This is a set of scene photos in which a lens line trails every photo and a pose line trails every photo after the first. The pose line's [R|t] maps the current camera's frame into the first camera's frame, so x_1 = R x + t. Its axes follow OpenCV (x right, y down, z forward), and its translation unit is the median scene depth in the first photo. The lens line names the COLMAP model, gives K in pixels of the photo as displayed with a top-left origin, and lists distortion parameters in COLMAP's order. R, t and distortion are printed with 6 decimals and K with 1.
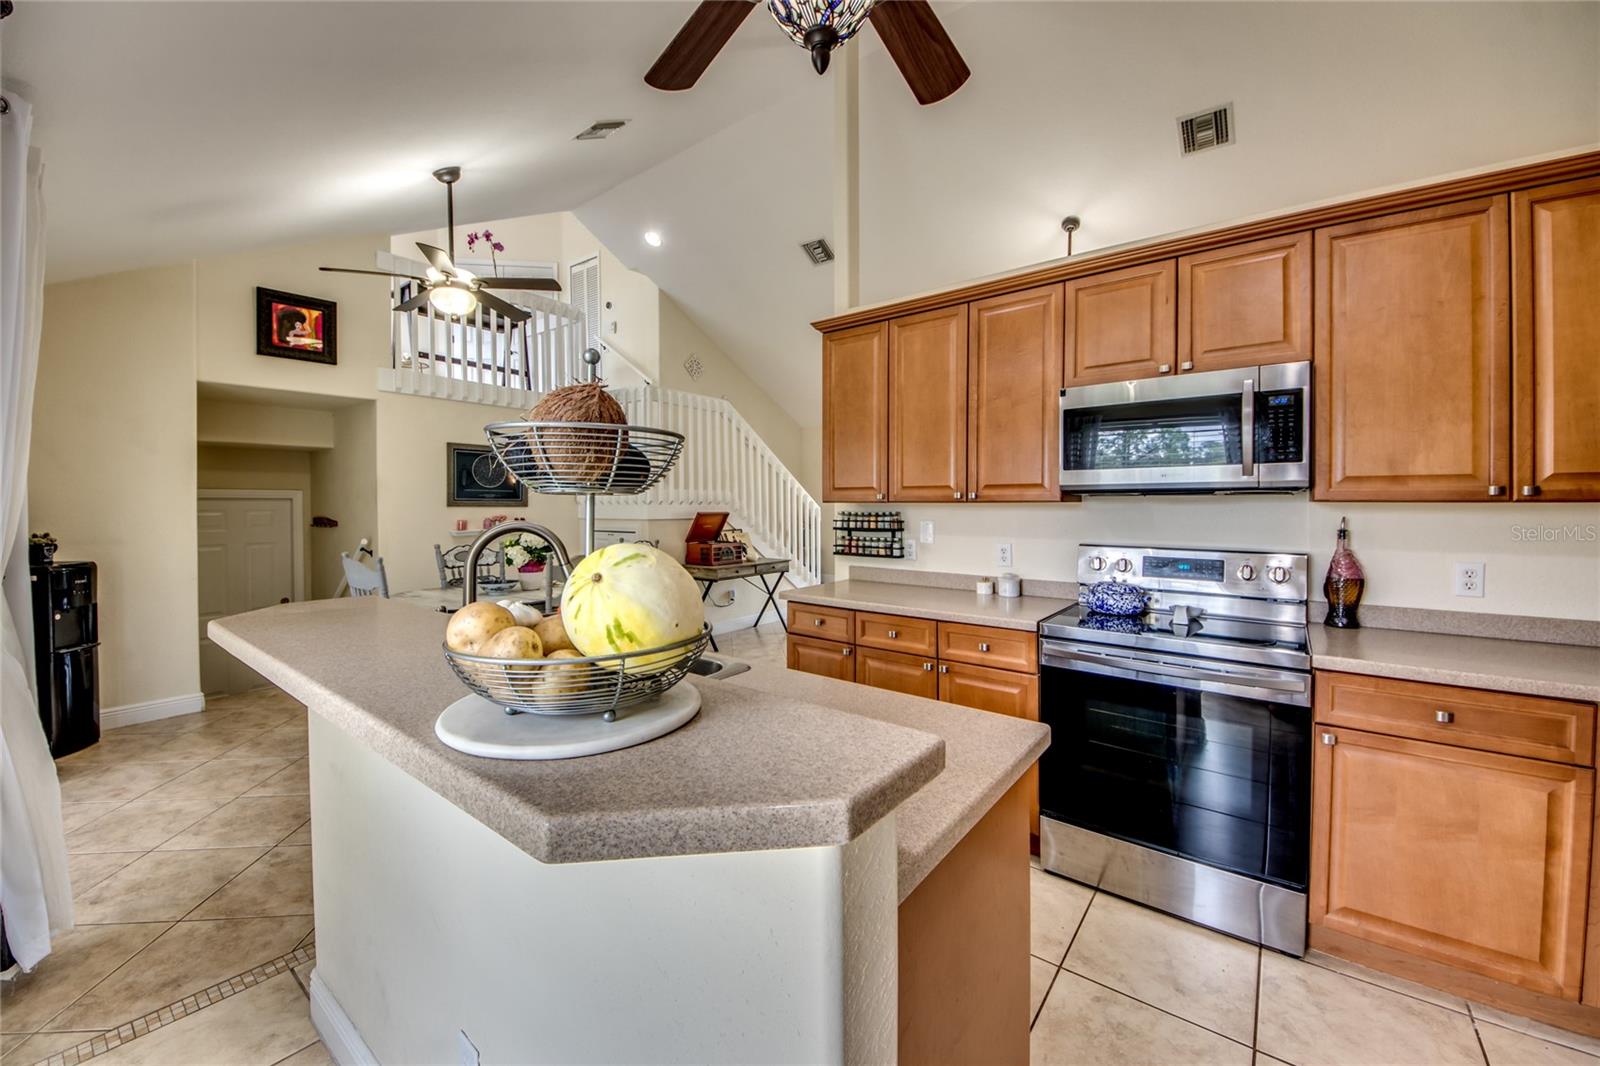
lens RADIAL K [[621.0, 0, 791.5], [0, 621.0, 514.3], [0, 0, 1]] dist [0.027236, -0.020148]
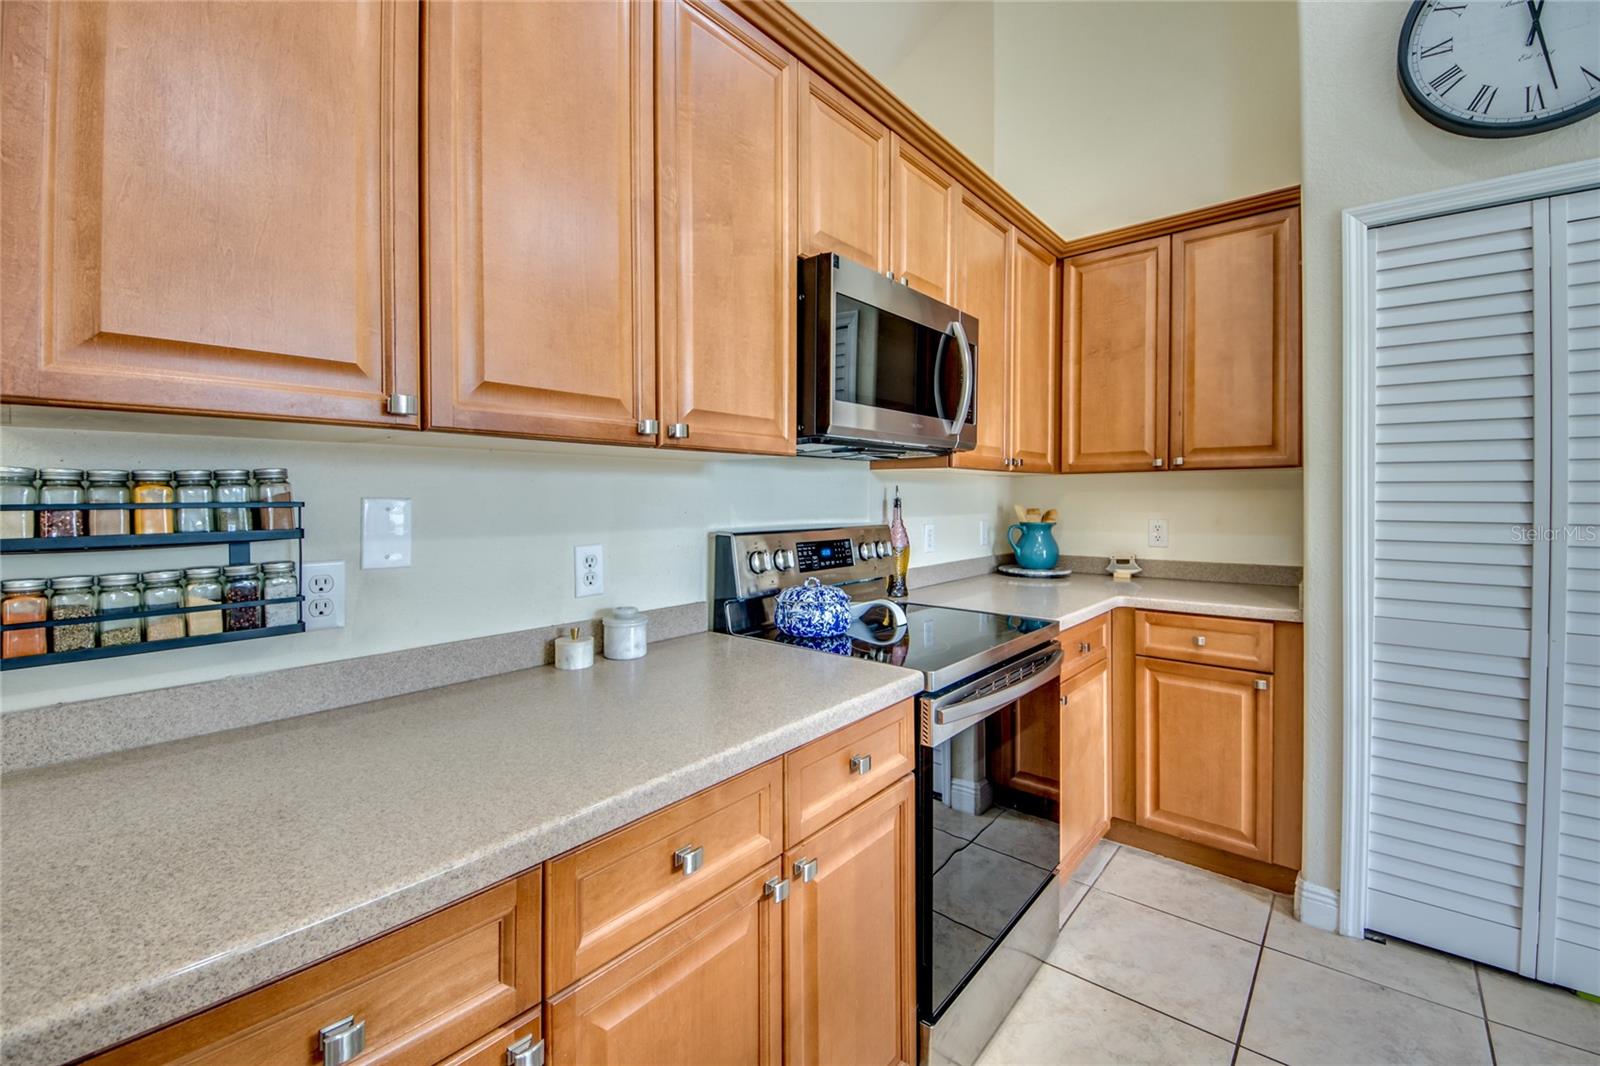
lens RADIAL K [[668.7, 0, 798.2], [0, 668.7, 506.7], [0, 0, 1]] dist [0.041935, -0.030395]
pose [[0.019306, -0.017645, 0.999658, -0.174639], [0.015219, 0.999734, 0.017353, 0.014791], [-0.999698, 0.014878, 0.019570, 1.017294]]
